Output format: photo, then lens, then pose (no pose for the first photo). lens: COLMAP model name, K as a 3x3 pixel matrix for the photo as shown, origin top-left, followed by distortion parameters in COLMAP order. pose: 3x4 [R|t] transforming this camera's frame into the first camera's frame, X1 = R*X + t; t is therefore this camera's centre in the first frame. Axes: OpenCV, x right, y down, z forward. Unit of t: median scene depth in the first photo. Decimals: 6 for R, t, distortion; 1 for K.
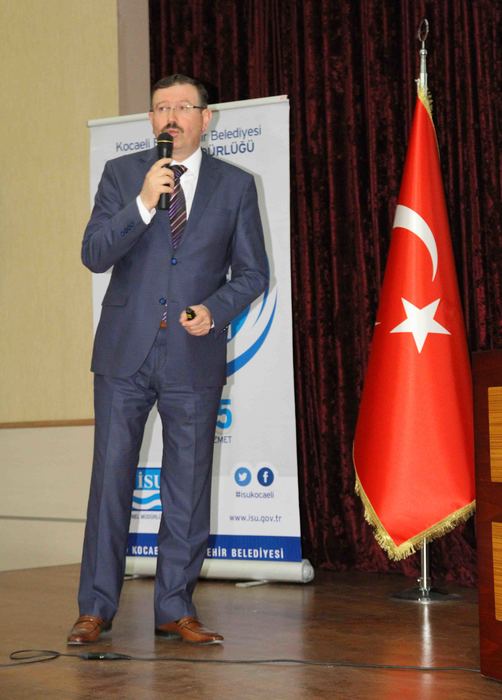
lens RADIAL K [[1372.1, 0, 246.9], [0, 1372.1, 308.0], [0, 0, 1]] dist [0.189041, 0.000000]
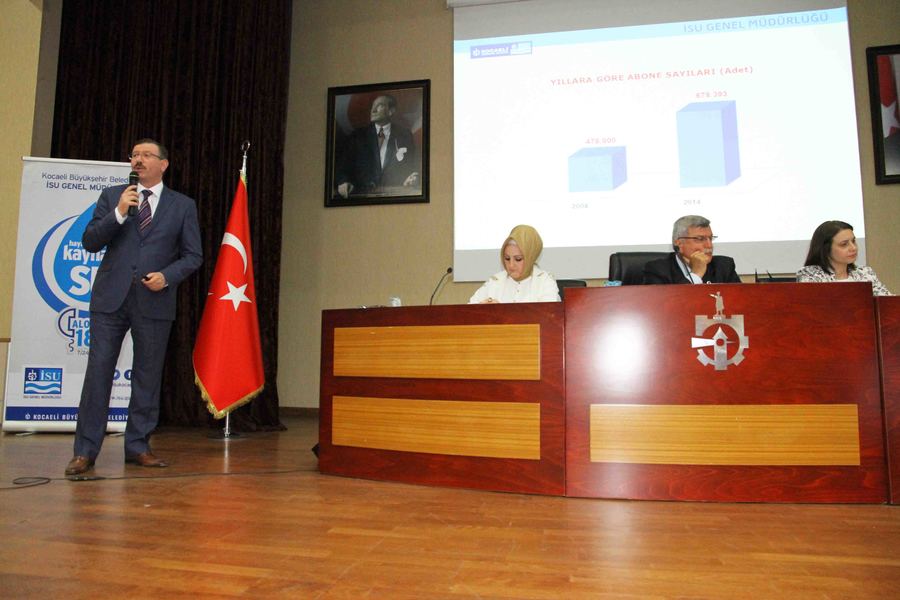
lens RADIAL K [[638.2, 0, 456.8], [0, 638.2, 297.3], [0, 0, 1]] dist [-0.102616, 0.072097]
pose [[0.795458, 0.081832, 0.600459, -0.140082], [-0.076158, 0.996484, -0.034914, 0.019037], [-0.601205, -0.017957, 0.798893, 0.104375]]
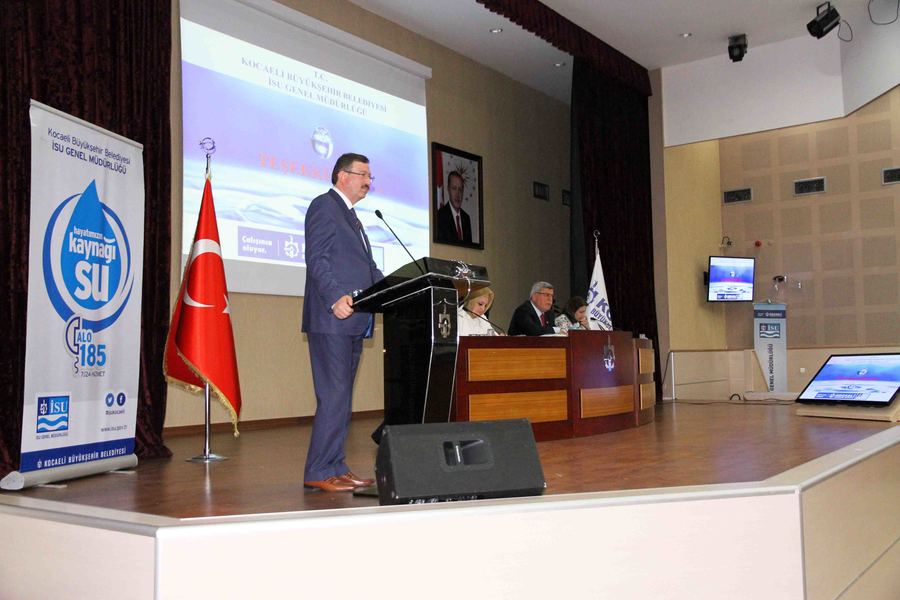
lens RADIAL K [[874.2, 0, 452.7], [0, 874.2, 313.5], [0, 0, 1]] dist [-0.008302, 0.000000]
pose [[-0.214571, 0.073301, 0.973954, -0.955113], [-0.071106, 0.993361, -0.090427, 0.090192], [-0.974117, -0.088657, -0.207934, 0.848956]]
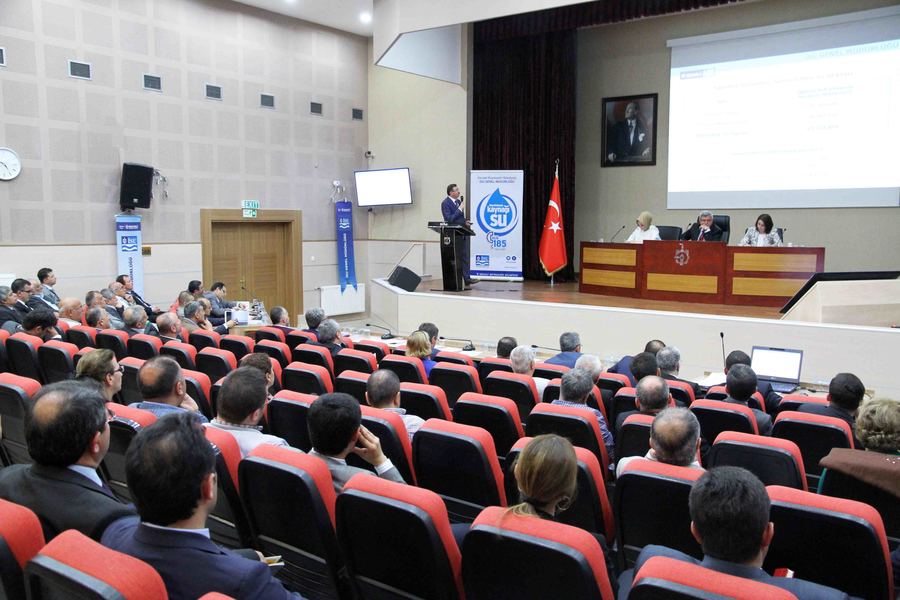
lens RADIAL K [[860.7, 0, 444.8], [0, 860.7, 302.7], [0, 0, 1]] dist [-0.006351, 0.000000]
pose [[0.984846, 0.003240, 0.173403, -0.675354], [-0.037232, 0.980465, 0.193137, -0.258722], [-0.169390, -0.196666, 0.965727, -1.635847]]
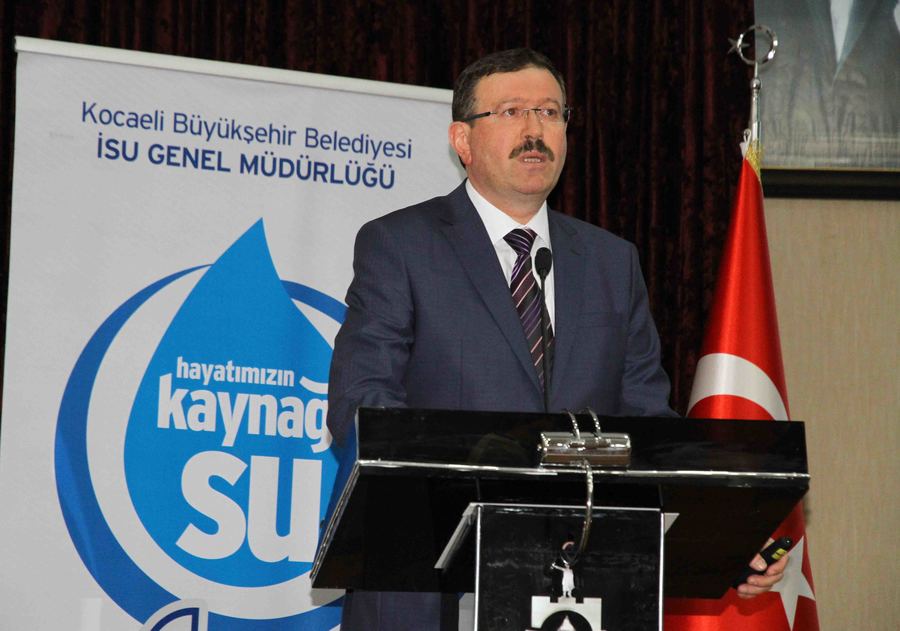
lens RADIAL K [[3260.3, 0, 445.6], [0, 3260.3, 313.3], [0, 0, 1]] dist [0.277682, 0.000000]
pose [[0.632562, 0.134750, 0.762697, -0.877798], [-0.108295, 0.990463, -0.085173, 0.028552], [-0.766901, -0.028719, 0.641123, 0.233439]]
